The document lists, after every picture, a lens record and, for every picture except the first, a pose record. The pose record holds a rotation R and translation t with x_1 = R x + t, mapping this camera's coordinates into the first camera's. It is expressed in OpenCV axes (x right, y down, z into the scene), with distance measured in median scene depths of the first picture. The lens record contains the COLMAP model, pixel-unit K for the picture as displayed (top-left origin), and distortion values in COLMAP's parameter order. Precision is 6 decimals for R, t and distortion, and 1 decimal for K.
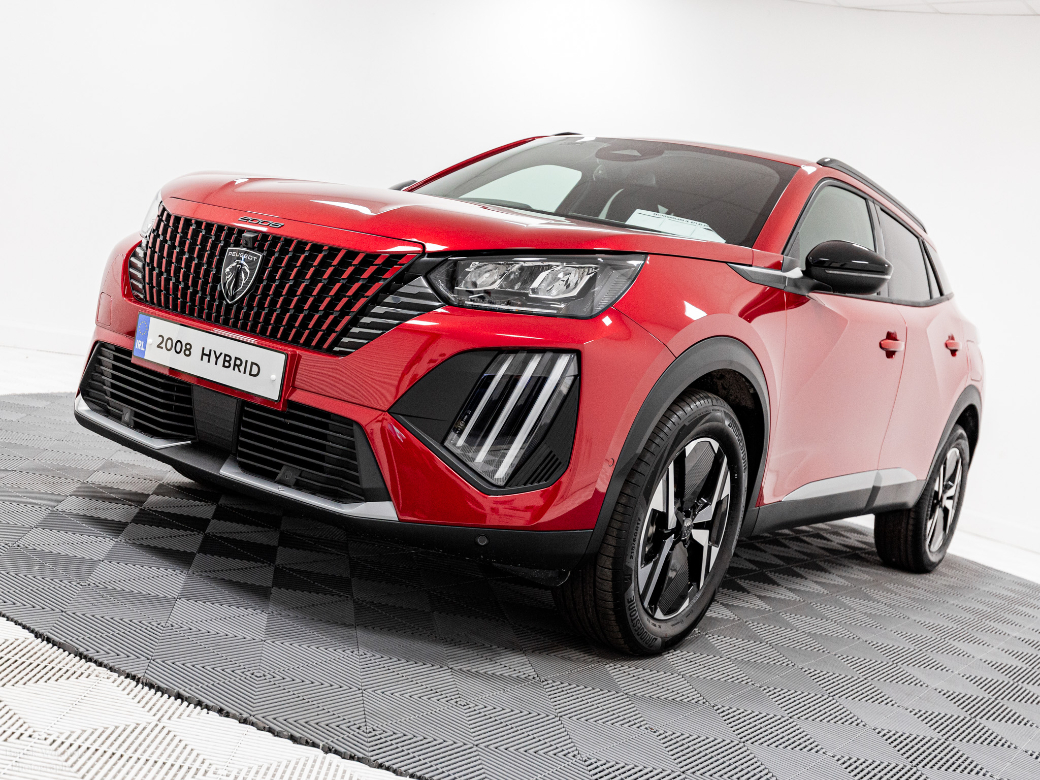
lens RADIAL K [[1100.4, 0, 520.0], [0, 1100.4, 390.0], [0, 0, 1]] dist [0.010309, 0.023412]
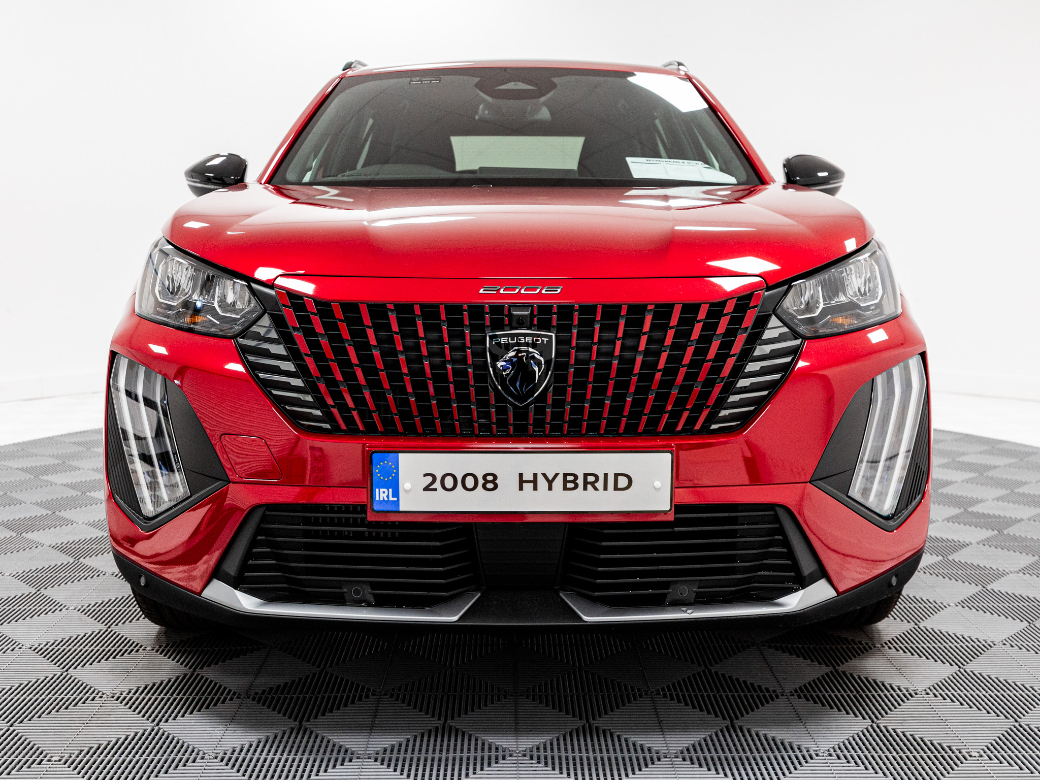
lens RADIAL K [[1100.4, 0, 520.0], [0, 1100.4, 390.0], [0, 0, 1]] dist [0.010309, 0.023412]
pose [[0.815912, -0.279504, 0.506127, -0.662678], [0.217191, 0.959442, 0.179717, -0.231760], [-0.535831, -0.036708, 0.843527, 0.377562]]
